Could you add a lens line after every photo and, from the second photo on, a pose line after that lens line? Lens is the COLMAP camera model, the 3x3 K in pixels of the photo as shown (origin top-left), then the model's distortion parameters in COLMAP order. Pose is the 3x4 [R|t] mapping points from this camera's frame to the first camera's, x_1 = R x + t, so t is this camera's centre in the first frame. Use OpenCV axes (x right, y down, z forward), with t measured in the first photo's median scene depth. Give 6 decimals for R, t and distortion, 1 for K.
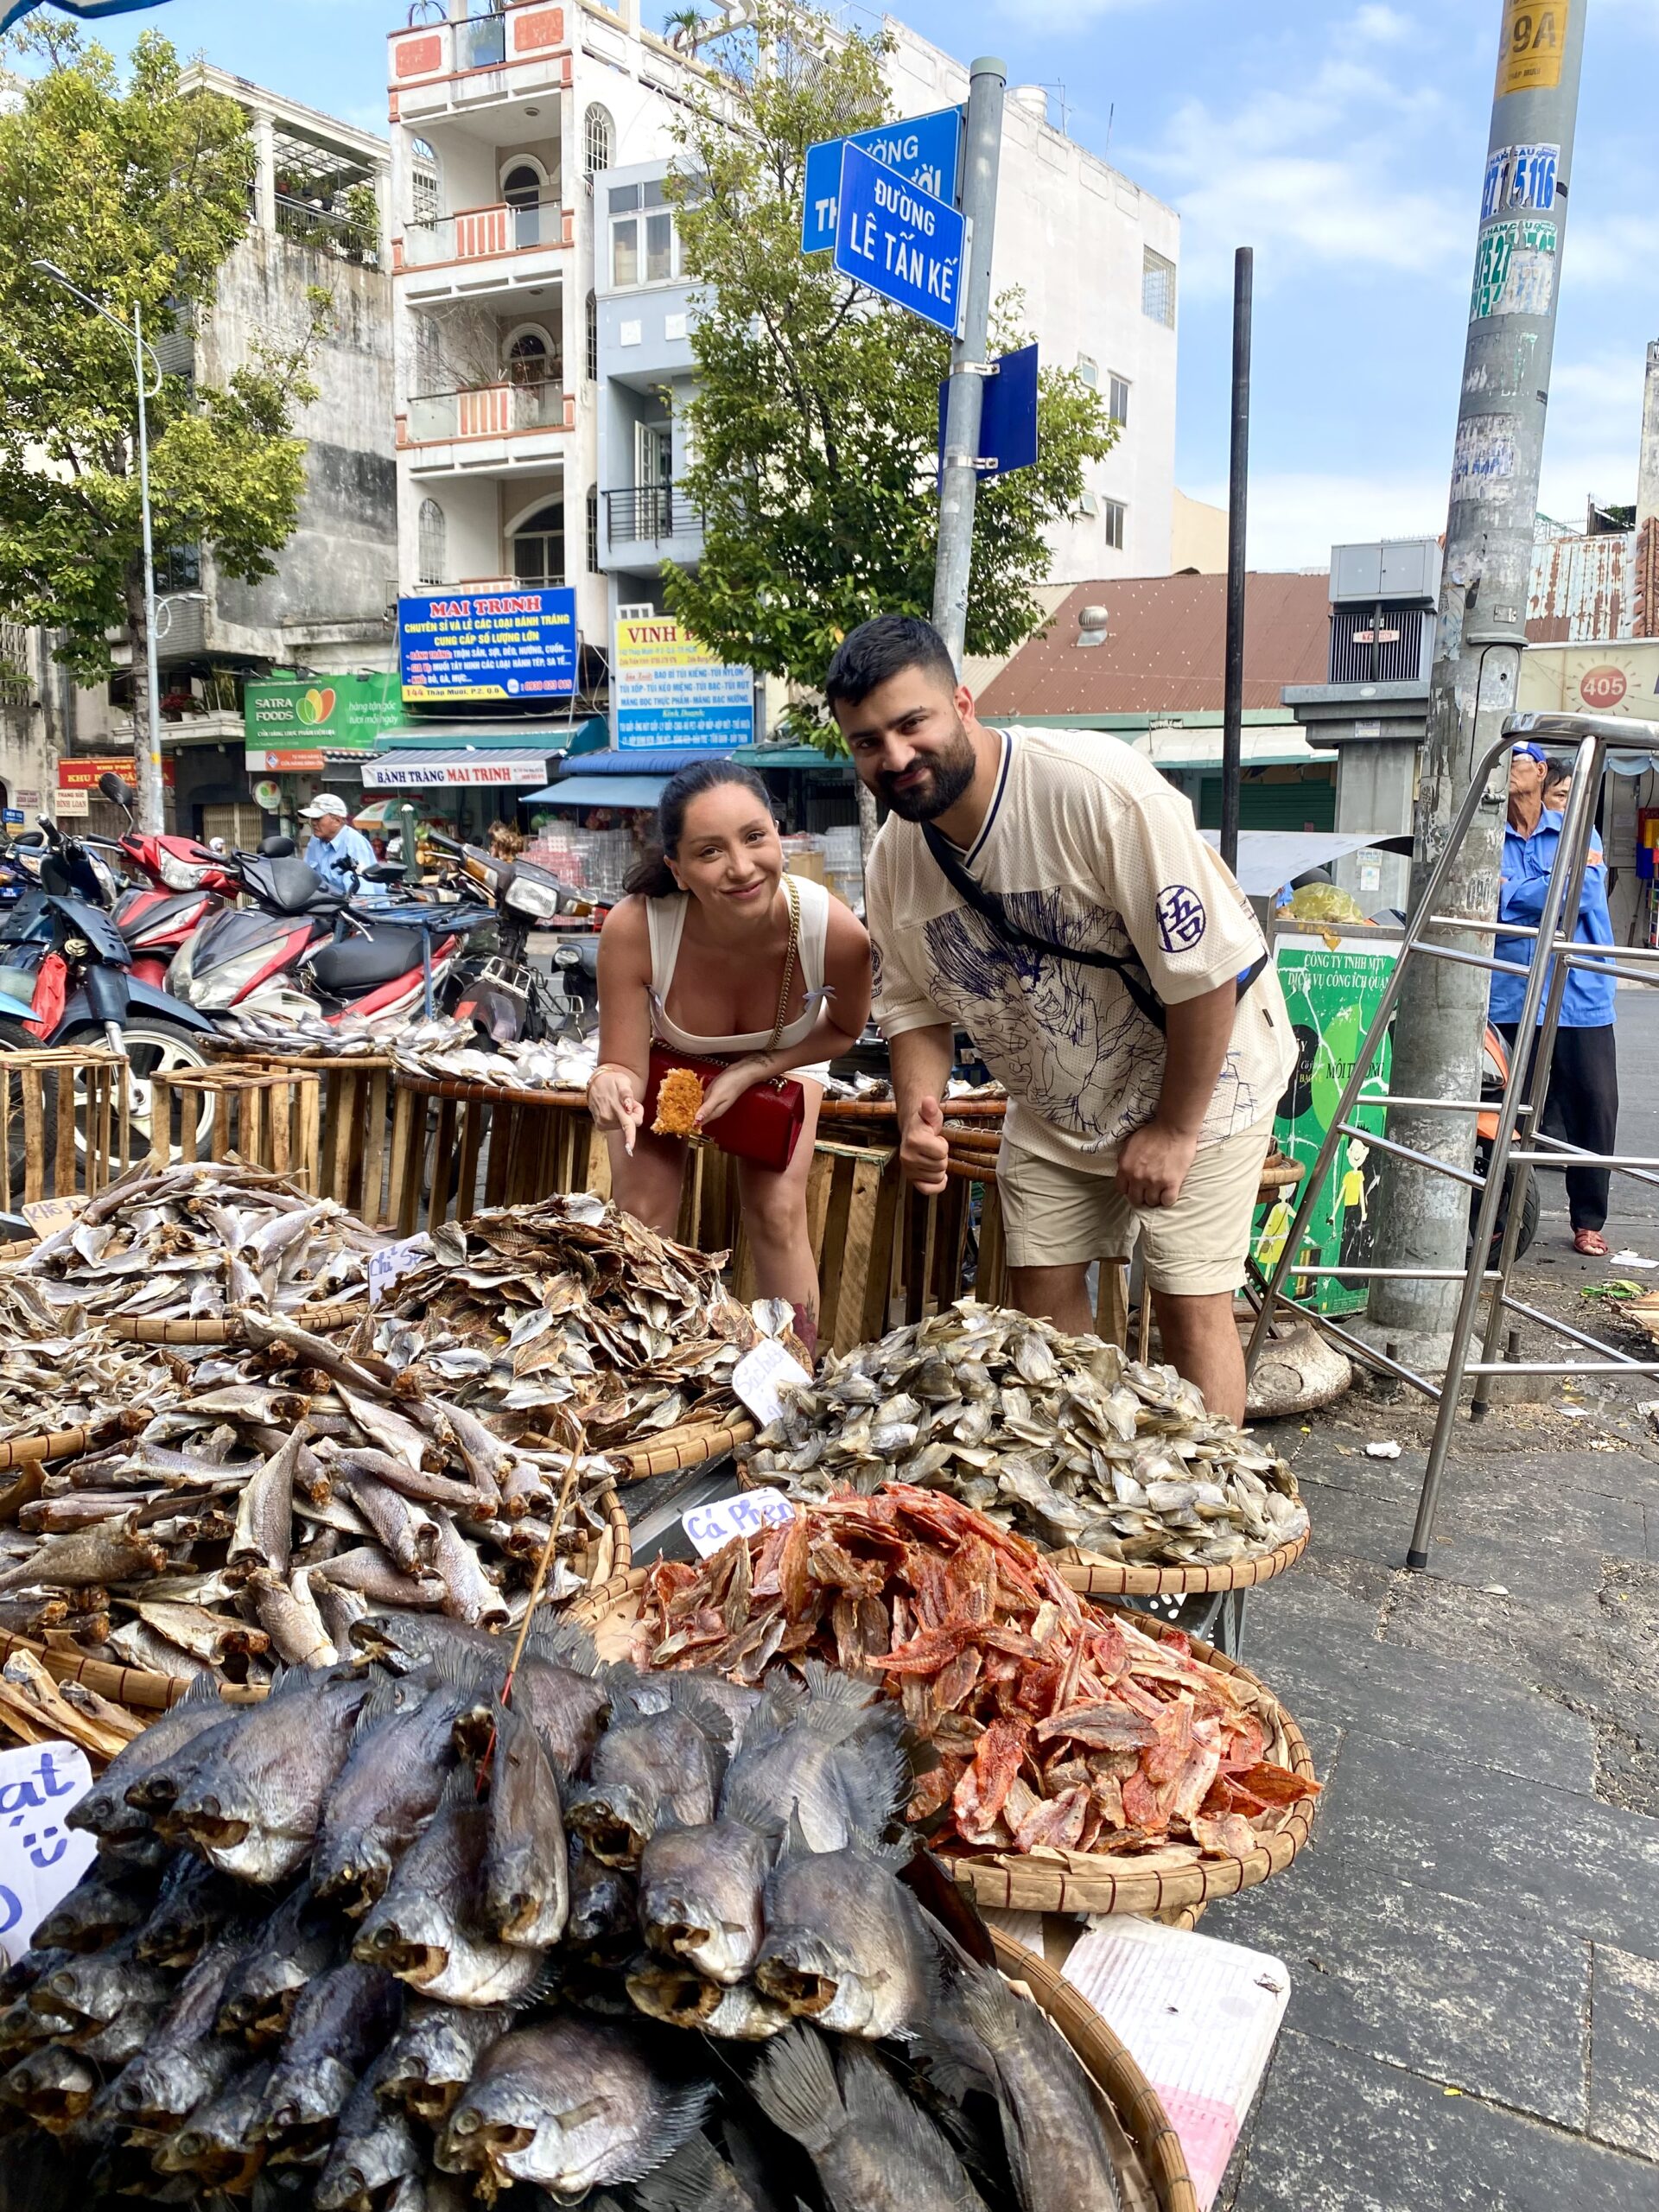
lens RADIAL K [[1697.9, 0, 828.6], [0, 1697.9, 1106.6], [0, 0, 1]] dist [-0.013960, -0.002747]
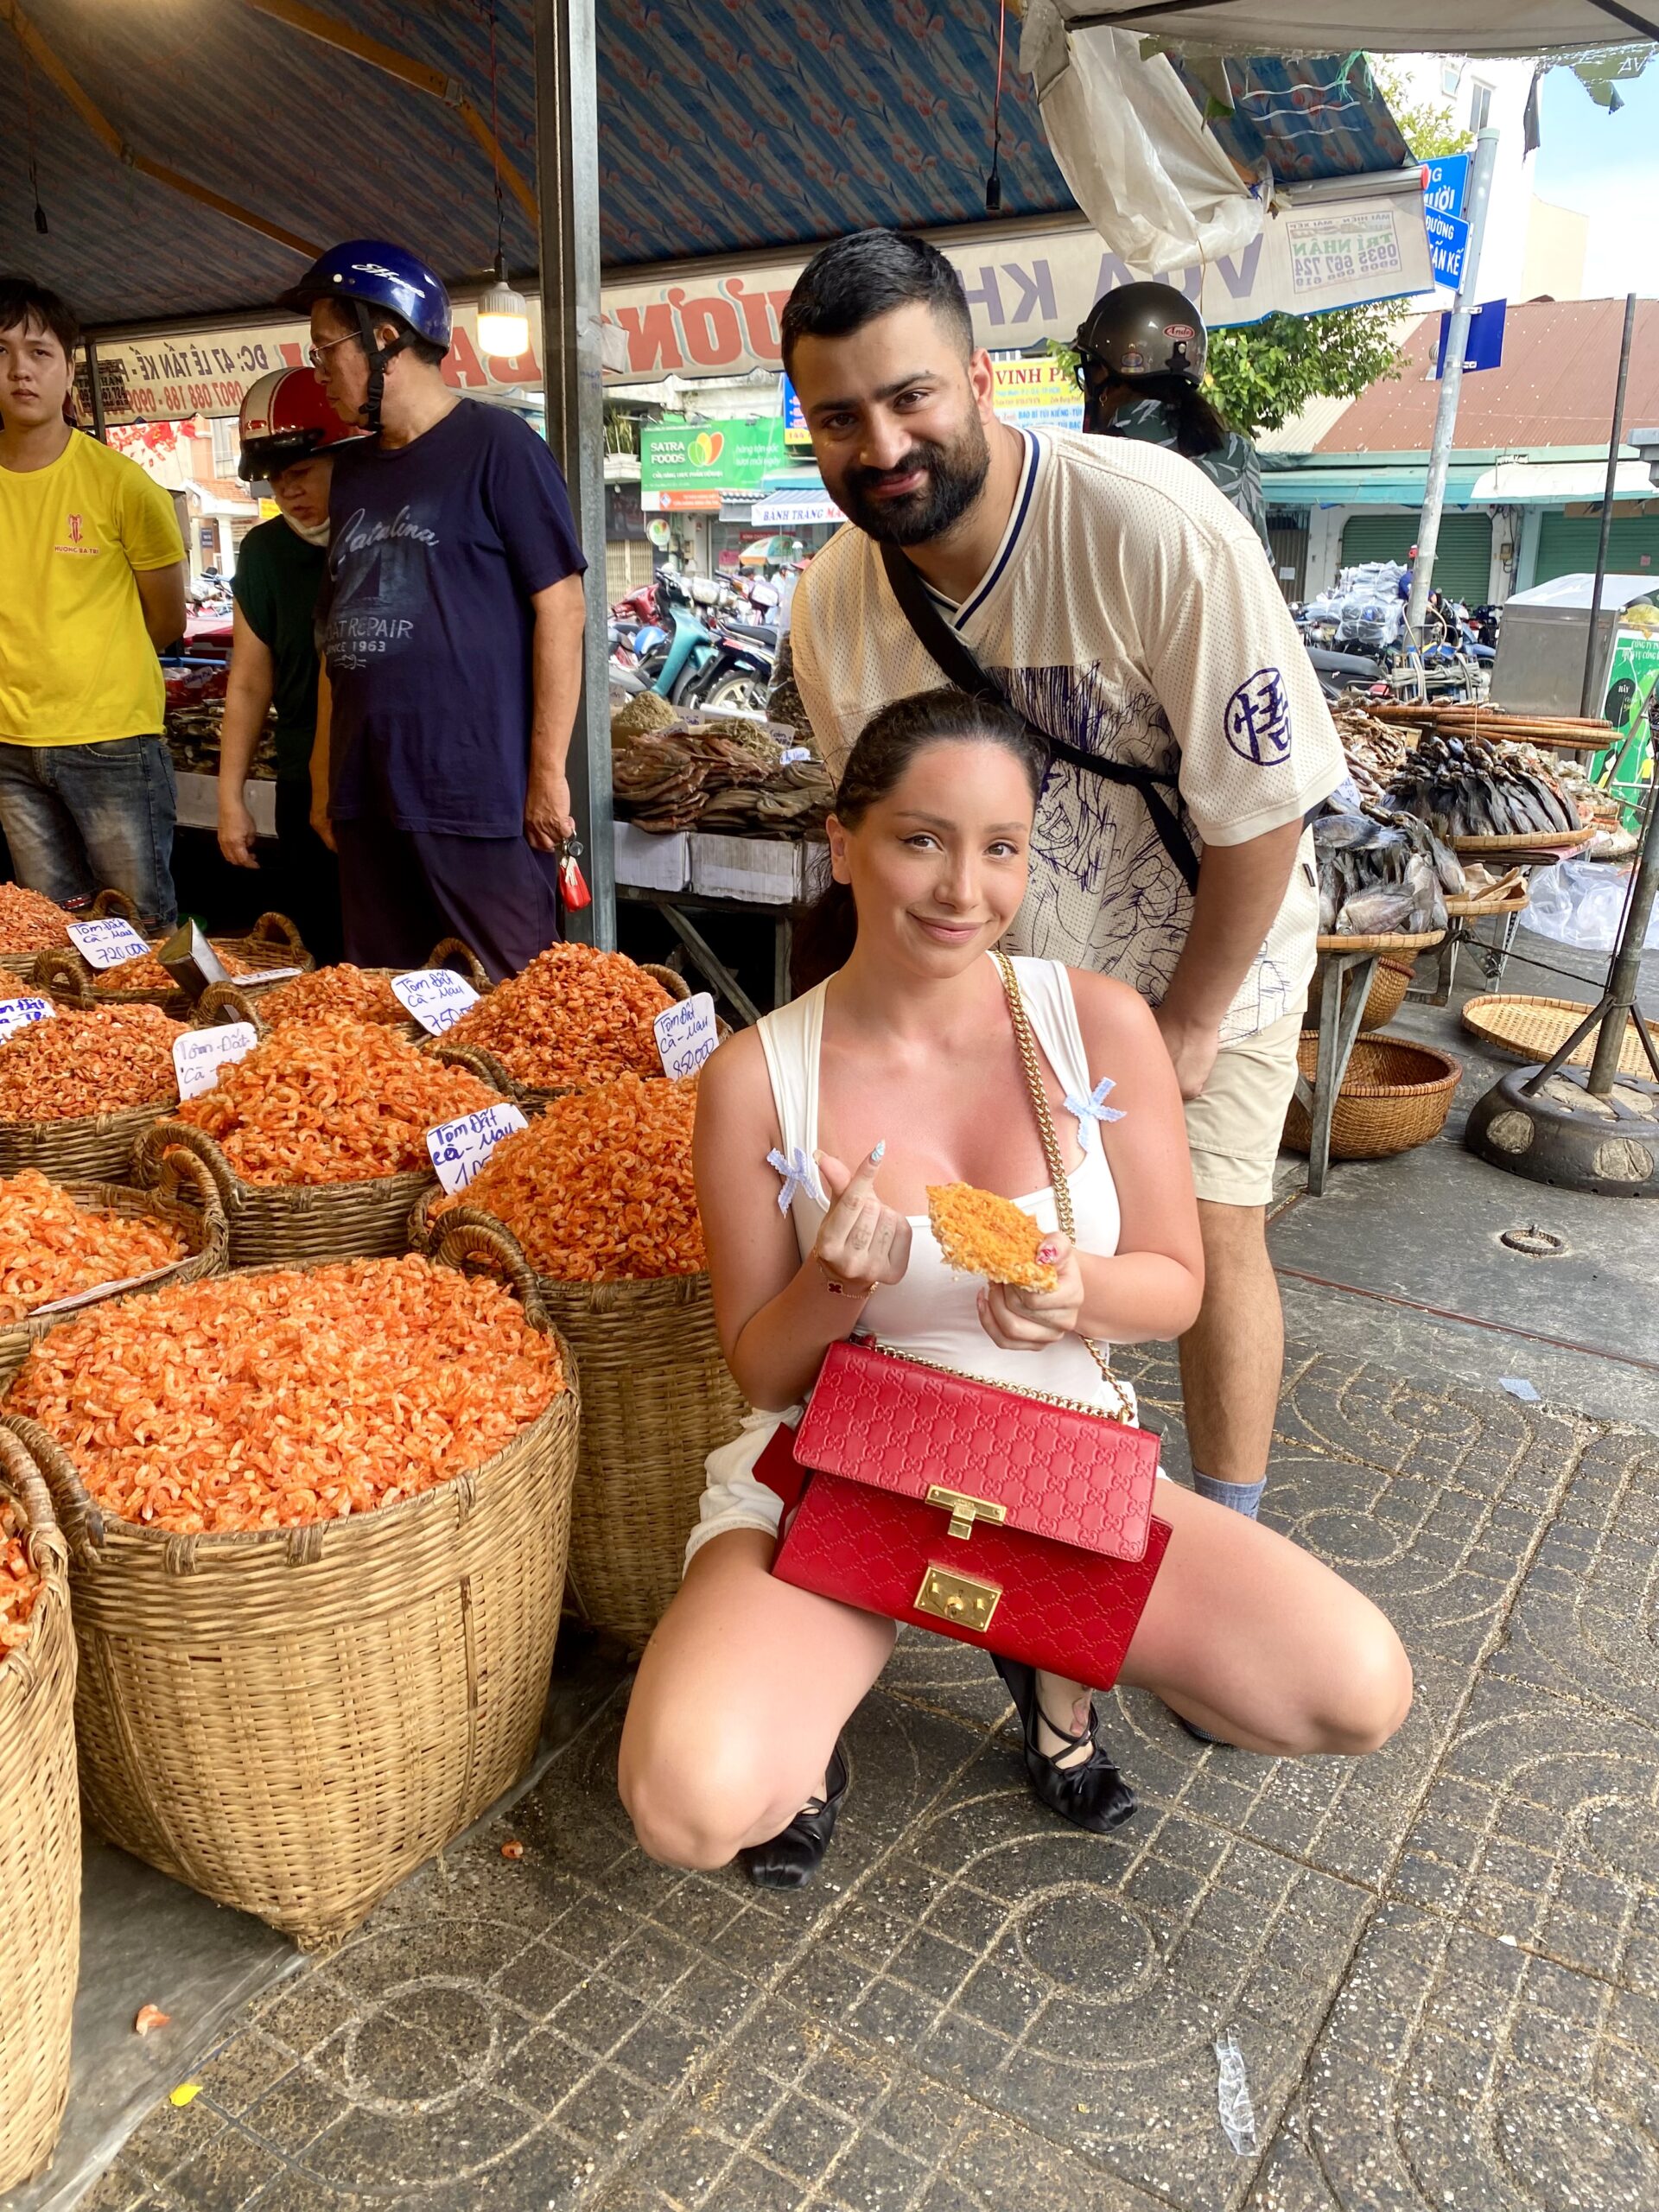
lens RADIAL K [[1697.9, 0, 831.5], [0, 1697.9, 1103.4], [0, 0, 1]] dist [-0.013960, -0.002747]
pose [[0.987491, 0.045181, -0.151064, -0.039038], [-0.022425, 0.988571, 0.149082, 0.020745], [0.156073, -0.143830, 0.977218, -0.140717]]
